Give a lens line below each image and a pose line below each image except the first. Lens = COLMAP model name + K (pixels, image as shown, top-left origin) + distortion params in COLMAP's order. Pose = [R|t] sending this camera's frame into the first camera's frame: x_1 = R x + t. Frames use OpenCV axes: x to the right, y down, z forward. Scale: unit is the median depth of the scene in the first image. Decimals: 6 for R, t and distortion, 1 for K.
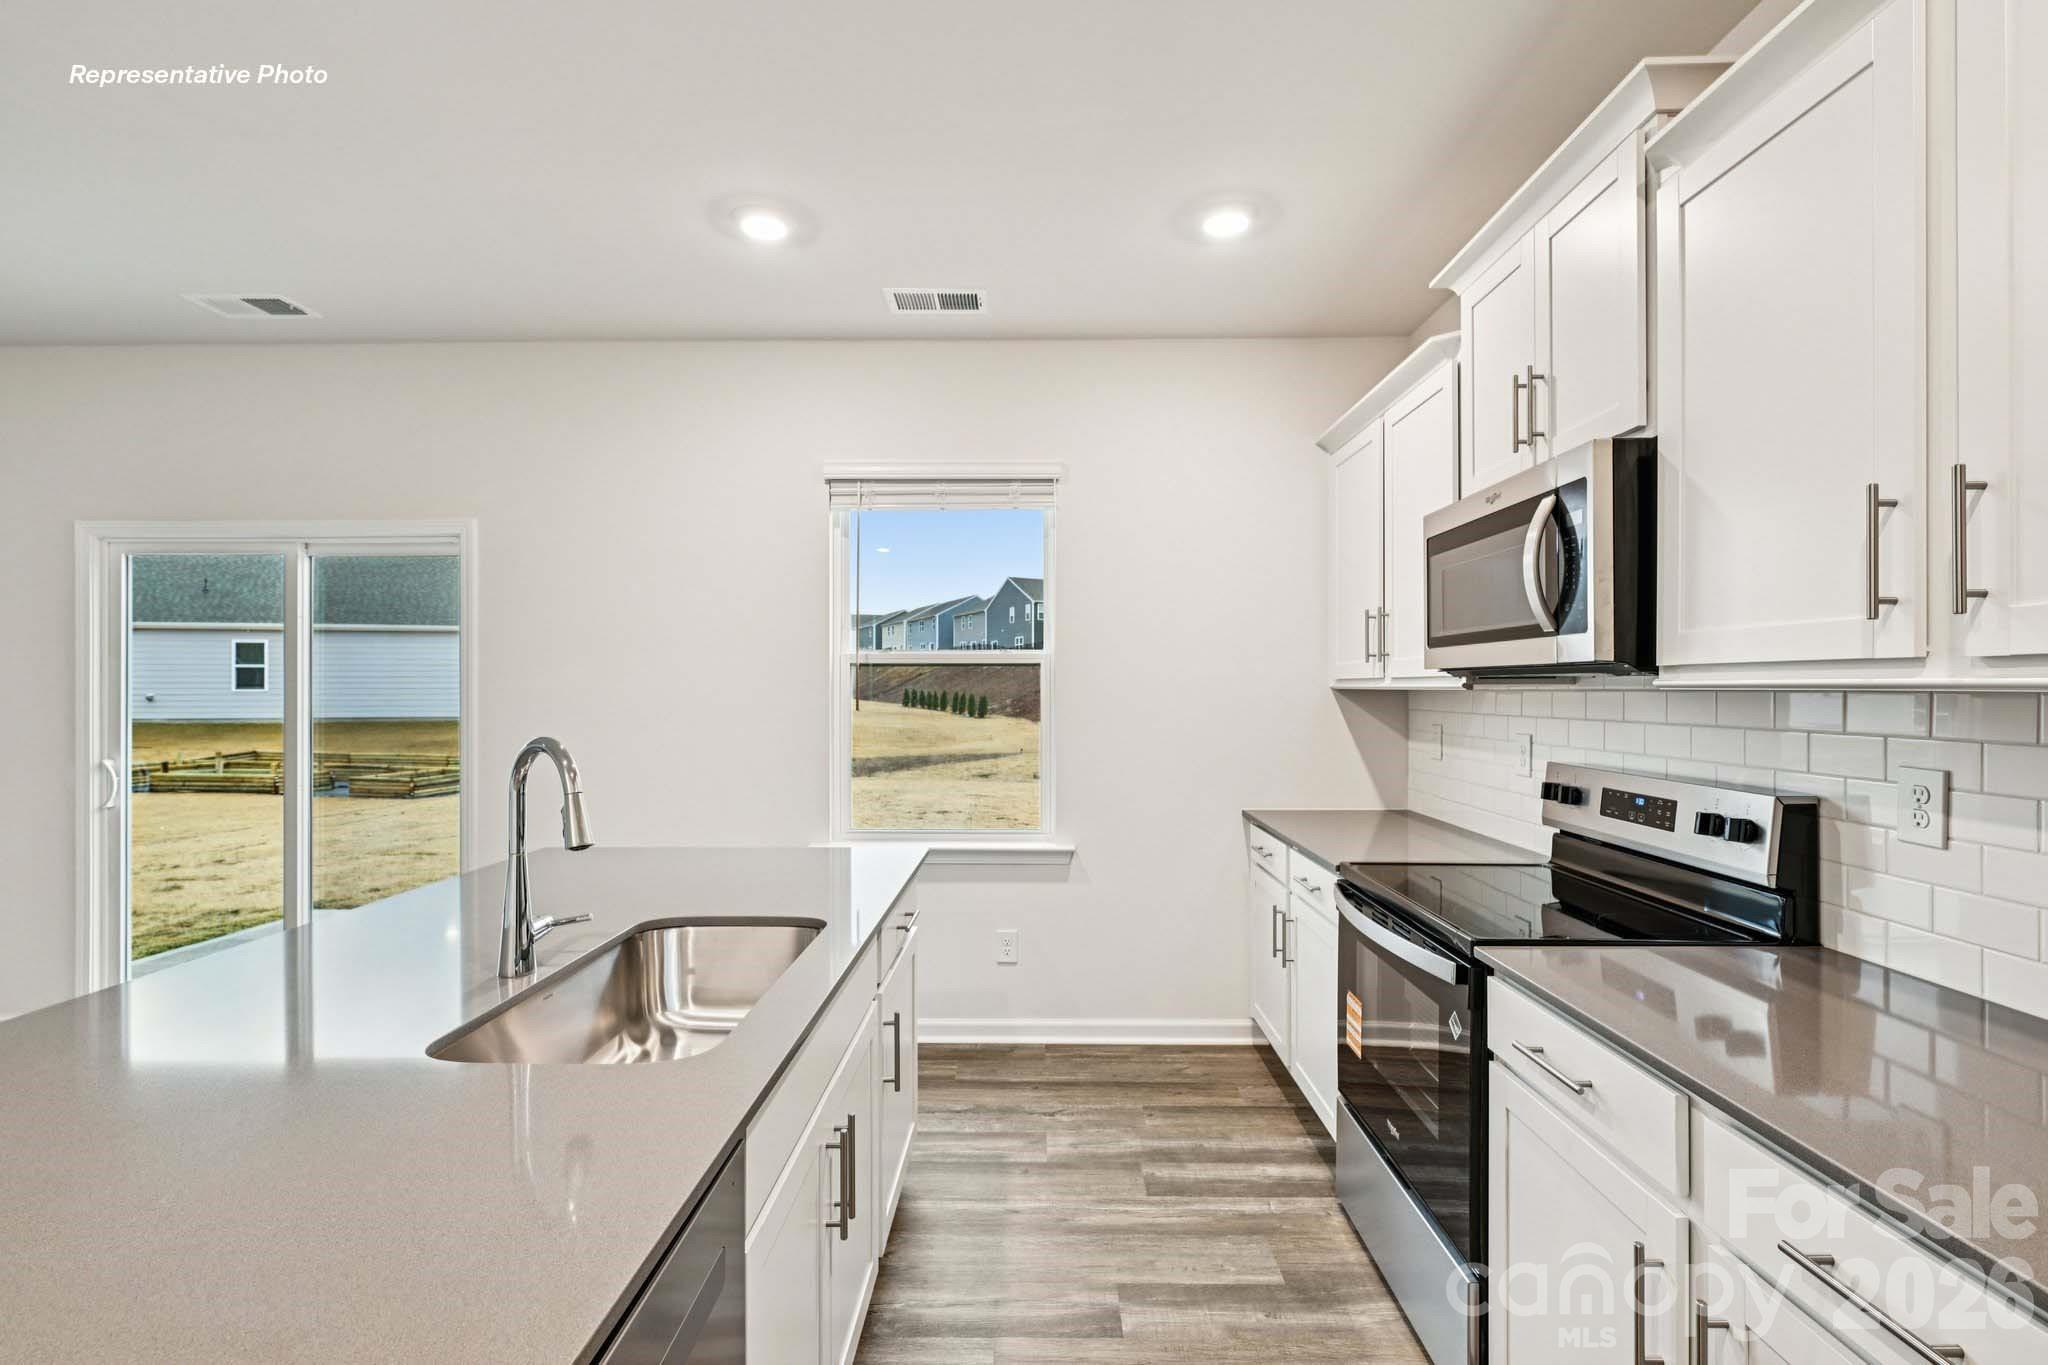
lens RADIAL K [[897.1, 0, 1023.8], [0, 897.1, 692.6], [0, 0, 1]] dist [0.001733, 0.000257]
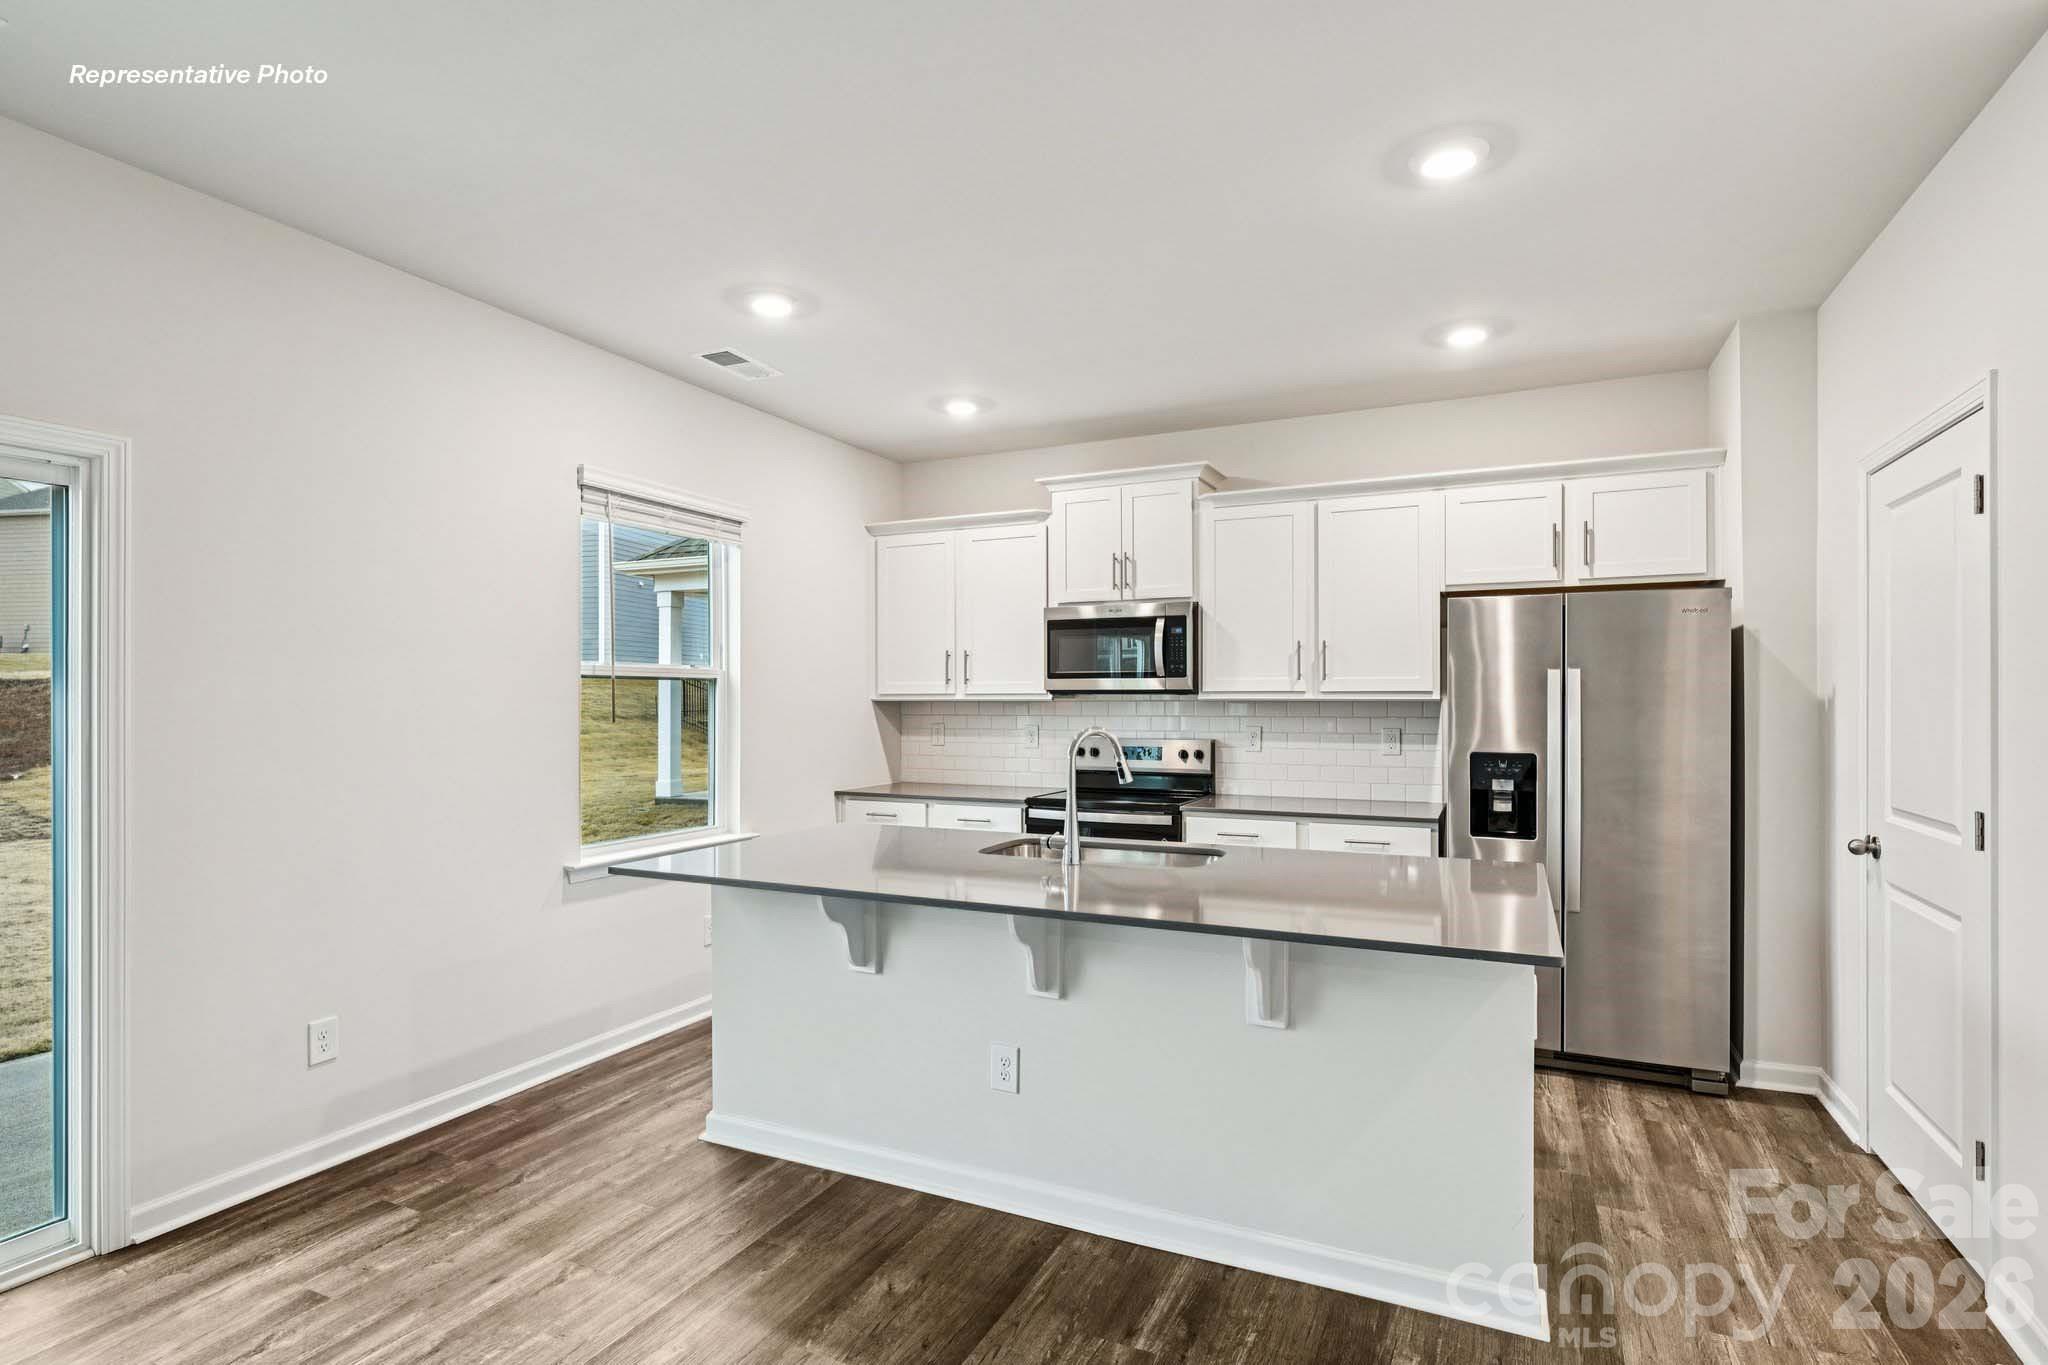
lens RADIAL K [[1072.7, 0, 1024.0], [0, 1072.7, 682.5], [0, 0, 1]] dist [0.224150, -0.000067]
pose [[0.426207, 0.019521, 0.904415, -1.476305], [0.002481, 0.999738, -0.022747, 0.009497], [-0.904622, 0.011938, 0.426047, 0.069664]]
